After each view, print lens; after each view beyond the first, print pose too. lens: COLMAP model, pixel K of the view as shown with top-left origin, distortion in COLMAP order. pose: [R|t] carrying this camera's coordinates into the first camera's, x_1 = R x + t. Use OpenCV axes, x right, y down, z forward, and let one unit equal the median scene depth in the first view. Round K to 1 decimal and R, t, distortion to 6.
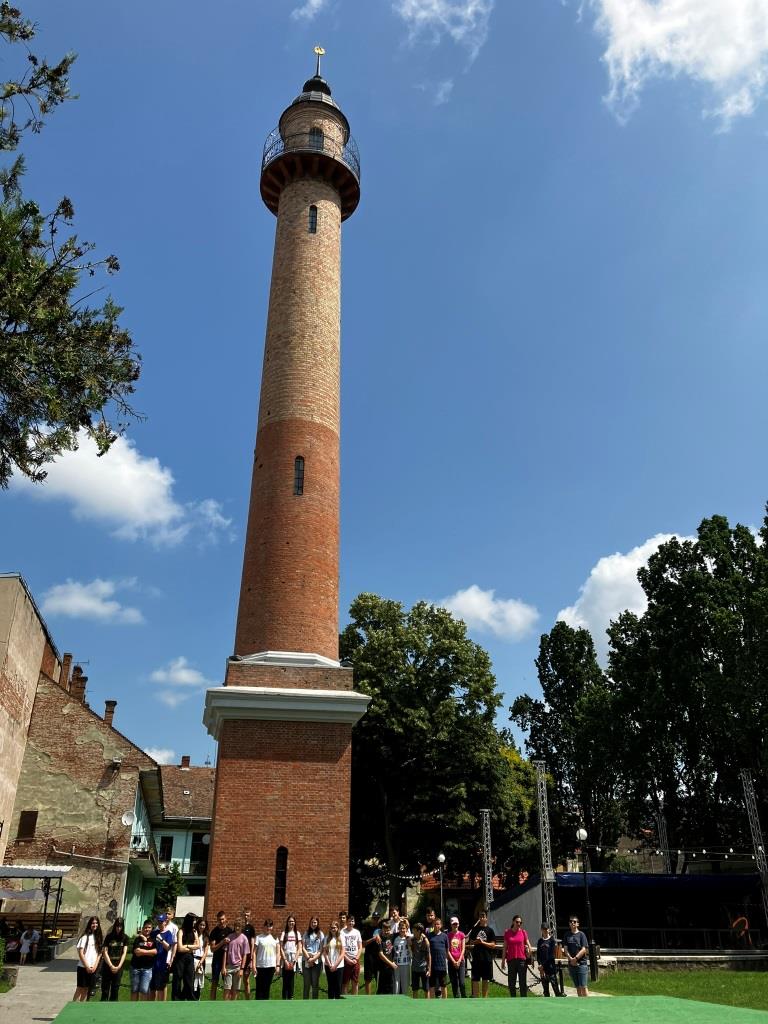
lens RADIAL K [[843.4, 0, 384.0], [0, 843.4, 512.0], [0, 0, 1]] dist [0.018399, 0.003026]
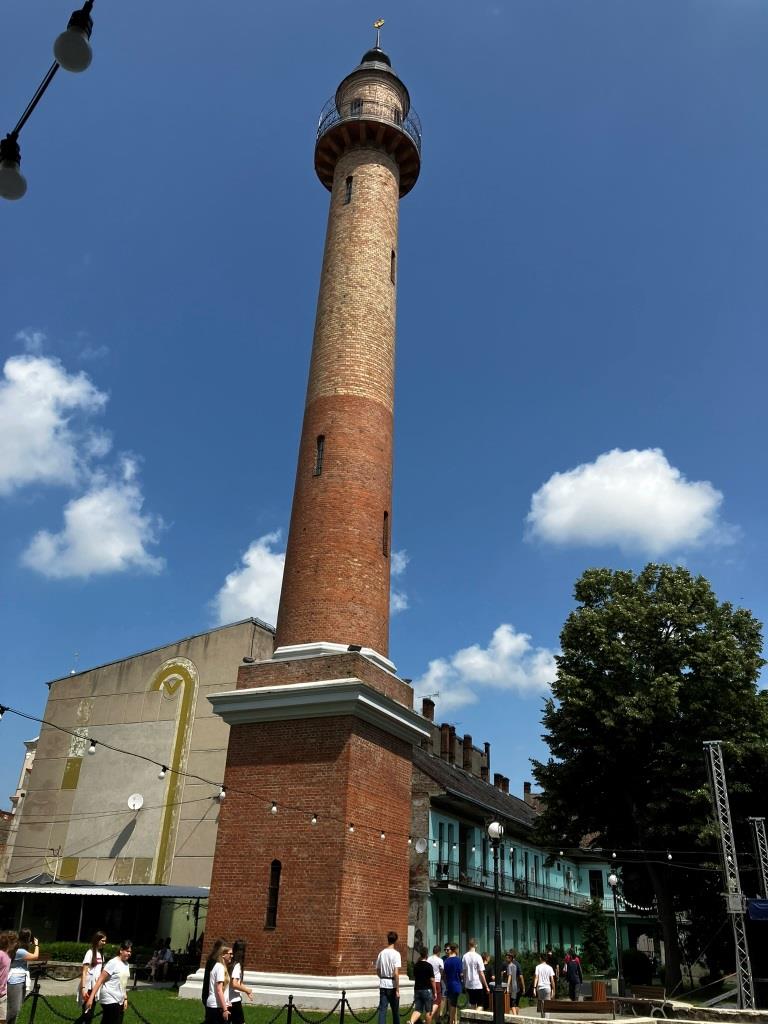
lens RADIAL K [[843.4, 0, 384.0], [0, 843.4, 512.0], [0, 0, 1]] dist [0.018399, 0.003026]
pose [[0.796653, -0.248603, -0.550945, 0.497873], [0.224334, 0.968007, -0.112412, 0.151038], [0.561265, -0.034042, 0.826936, 0.308758]]
